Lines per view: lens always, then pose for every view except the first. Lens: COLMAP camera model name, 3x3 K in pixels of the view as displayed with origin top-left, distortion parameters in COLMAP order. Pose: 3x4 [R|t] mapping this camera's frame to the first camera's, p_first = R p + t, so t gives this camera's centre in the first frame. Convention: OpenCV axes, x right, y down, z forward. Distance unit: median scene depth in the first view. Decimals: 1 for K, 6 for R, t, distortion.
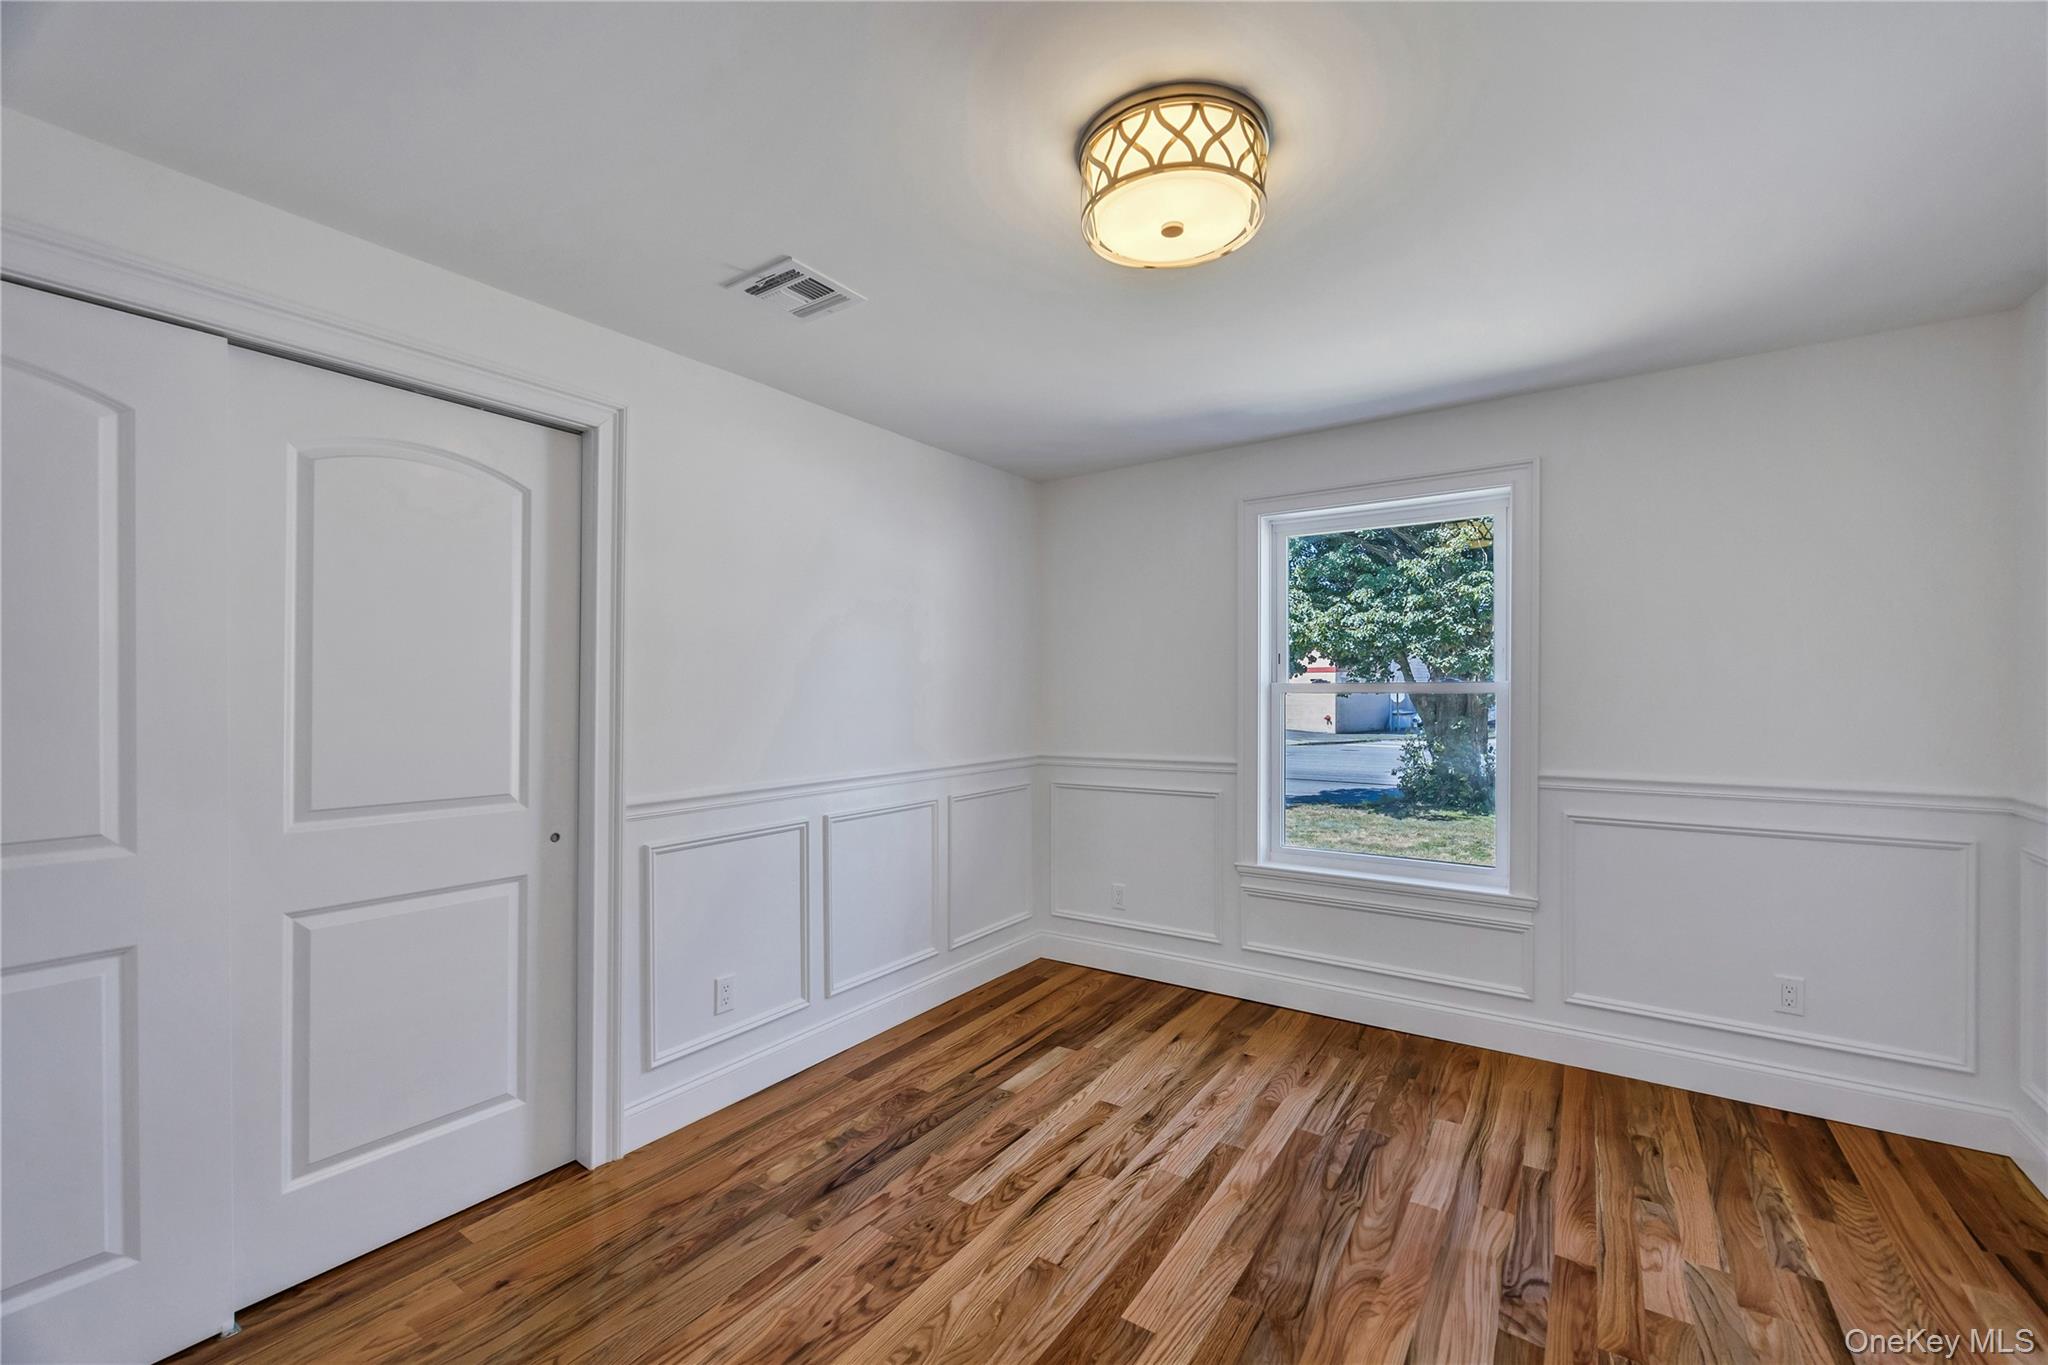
lens RADIAL K [[822.6, 0, 1035.2], [0, 822.6, 687.0], [0, 0, 1]] dist [-0.001855, -0.000272]
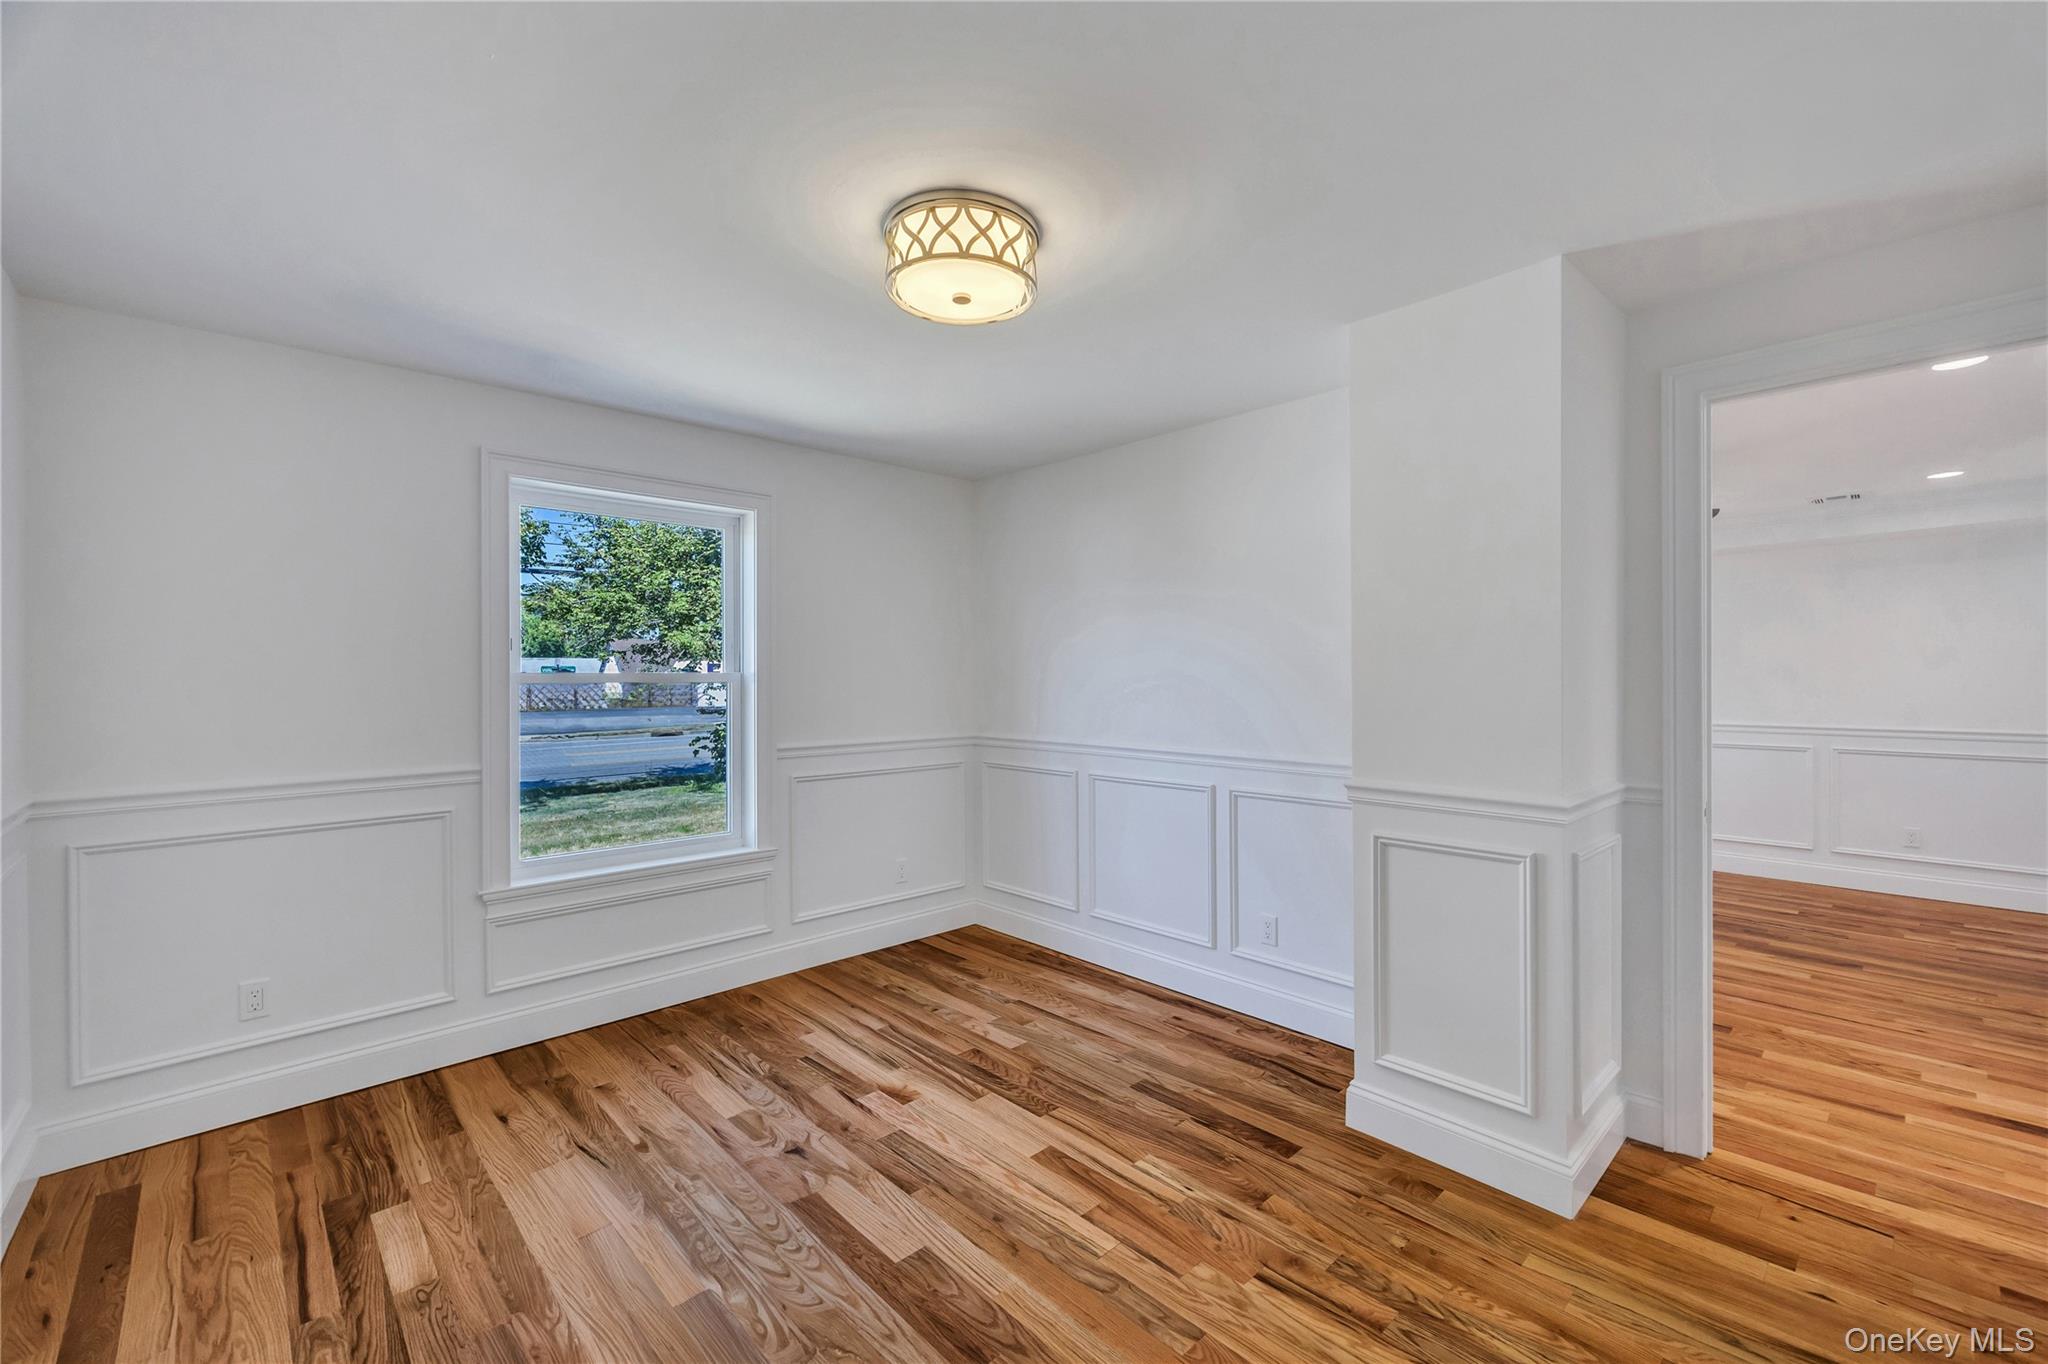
lens RADIAL K [[845.6, 0, 1029.7], [0, 845.6, 667.2], [0, 0, 1]] dist [0.000108, 0.000090]
pose [[0.221618, 0.013921, 0.975034, -0.556465], [-0.000613, 0.999900, -0.014137, 0.002817], [-0.975133, 0.002535, 0.221604, 0.343577]]
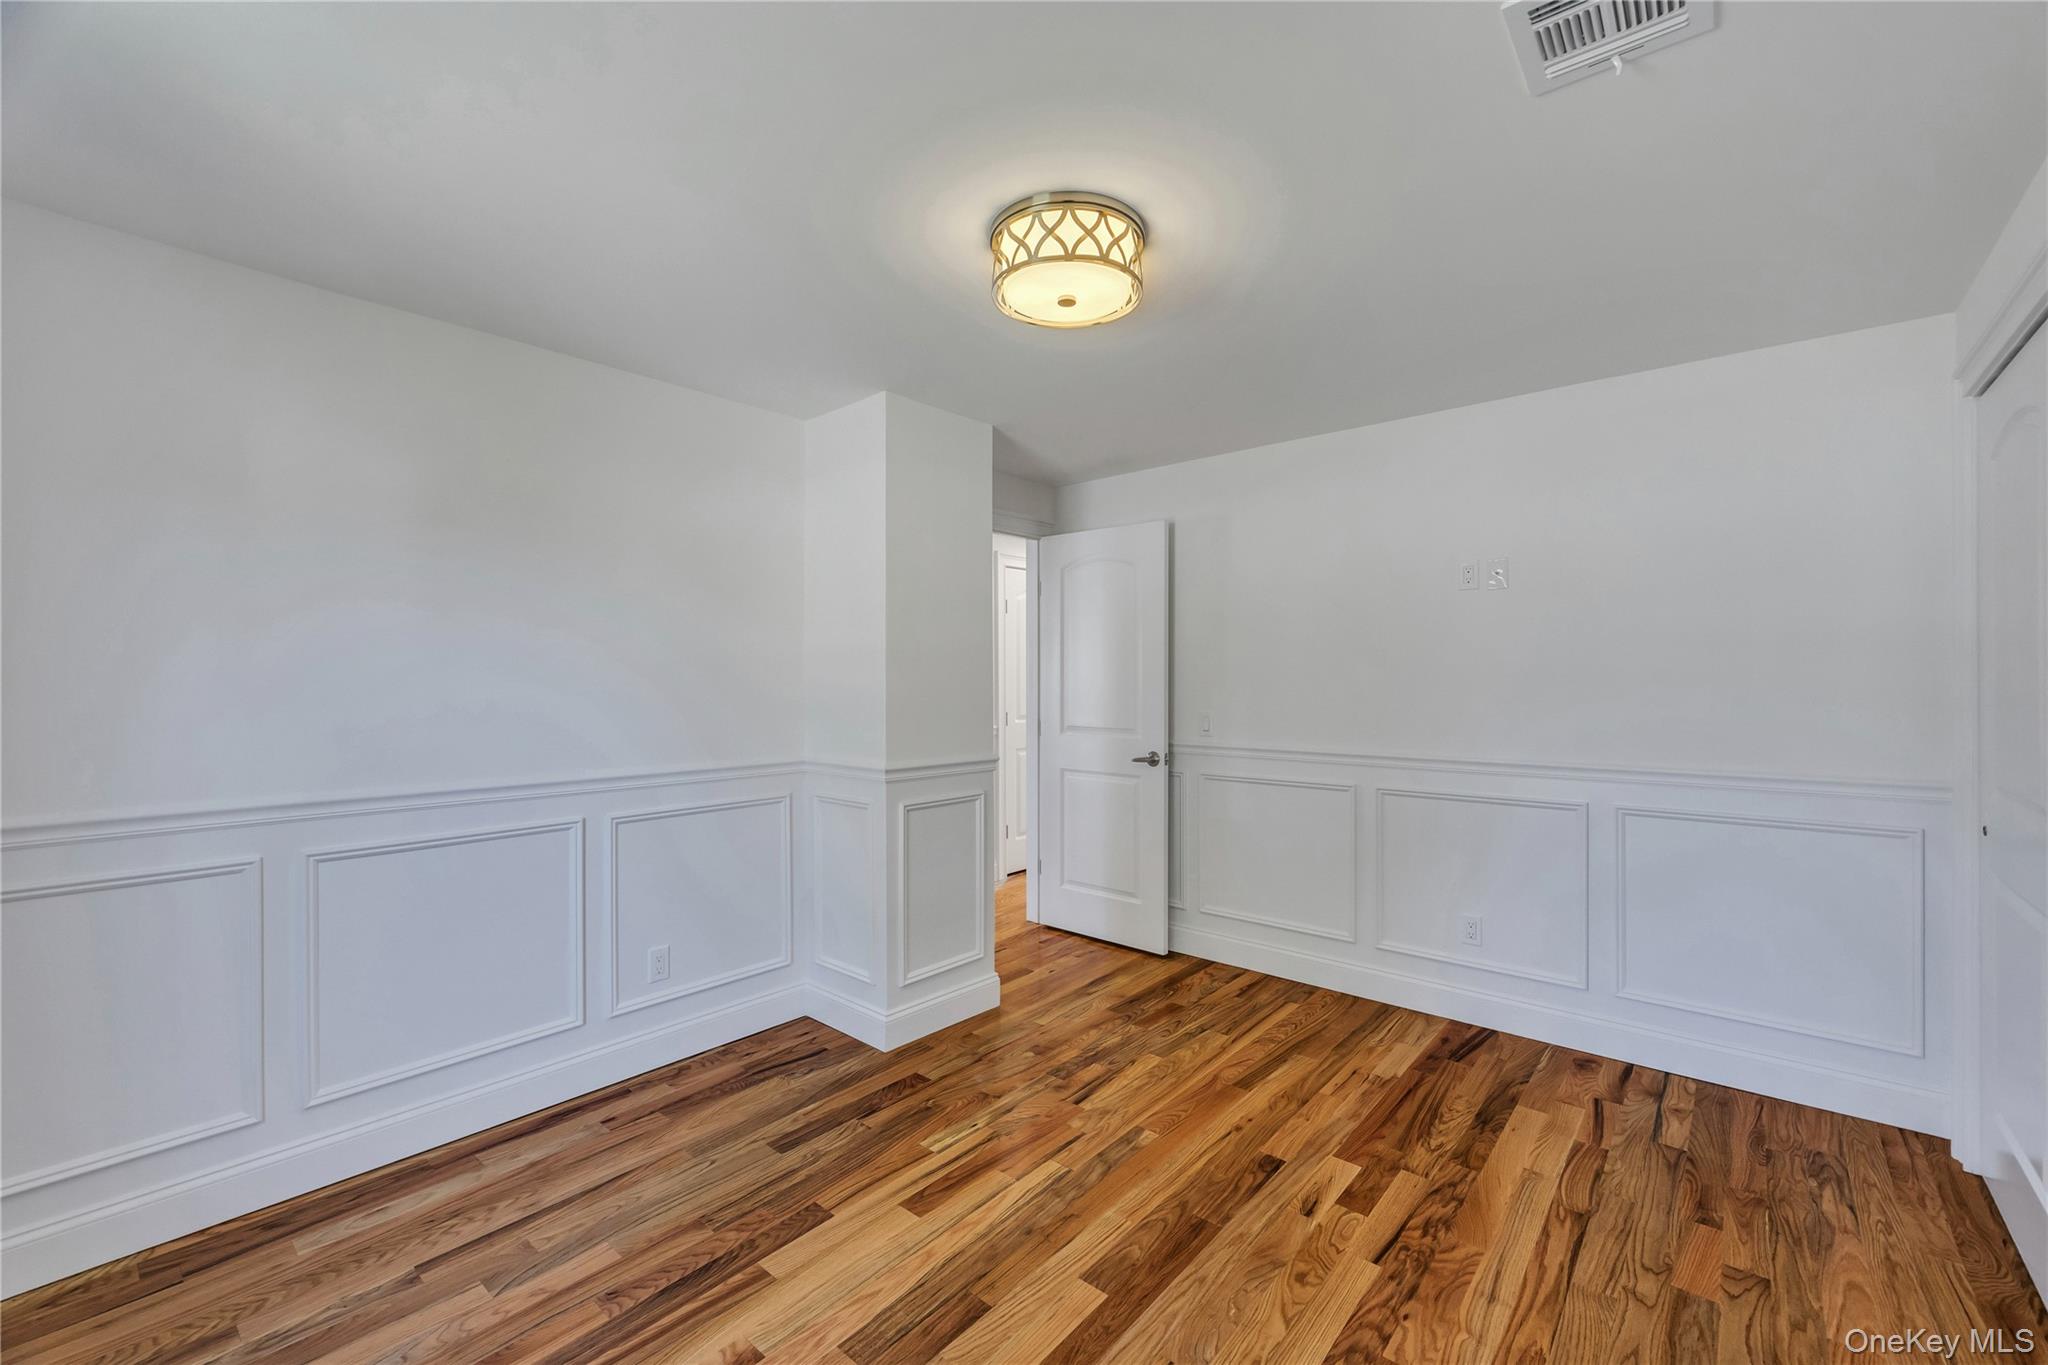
lens RADIAL K [[822.6, 0, 1035.2], [0, 822.6, 687.0], [0, 0, 1]] dist [-0.001855, -0.000272]
pose [[-0.993203, 0.003281, 0.116346, 0.041710], [0.003543, 0.999992, 0.002048, 0.000996], [-0.116338, 0.002447, -0.993207, 1.195344]]
